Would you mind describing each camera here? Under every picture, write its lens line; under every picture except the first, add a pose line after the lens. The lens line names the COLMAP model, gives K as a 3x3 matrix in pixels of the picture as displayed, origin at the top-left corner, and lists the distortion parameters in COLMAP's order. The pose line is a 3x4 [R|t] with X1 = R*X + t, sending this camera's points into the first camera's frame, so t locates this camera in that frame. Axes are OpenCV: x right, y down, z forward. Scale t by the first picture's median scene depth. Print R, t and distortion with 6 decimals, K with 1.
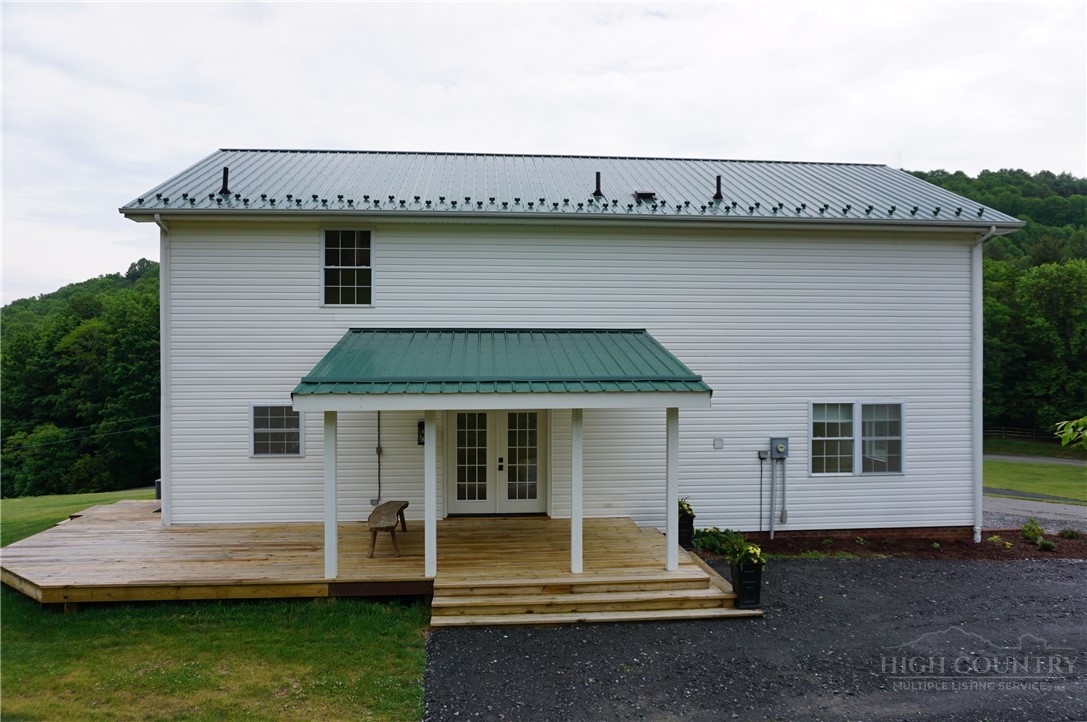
lens RADIAL K [[739.1, 0, 548.0], [0, 739.1, 359.5], [0, 0, 1]] dist [-0.052460, 0.034062]
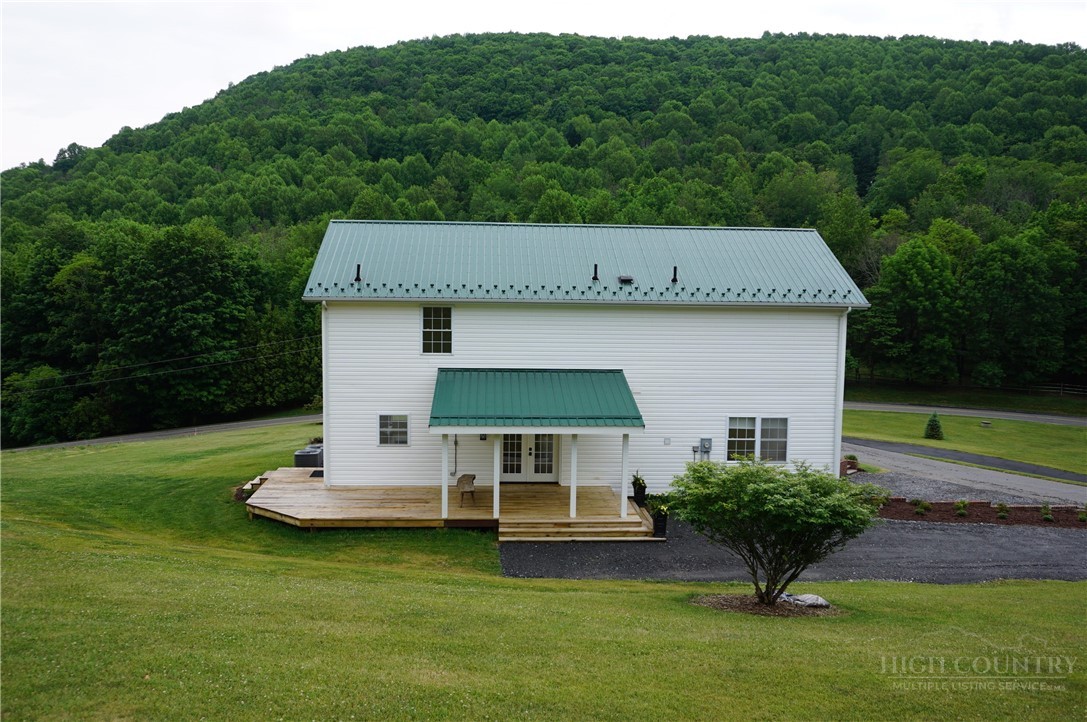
lens RADIAL K [[927.2, 0, 546.8], [0, 927.2, 361.6], [0, 0, 1]] dist [-0.040253, 0.034324]
pose [[0.999604, 0.017899, -0.021713, 0.012790], [-0.015581, 0.994604, 0.102572, -0.269668], [0.023432, -0.102193, 0.994489, -1.019404]]
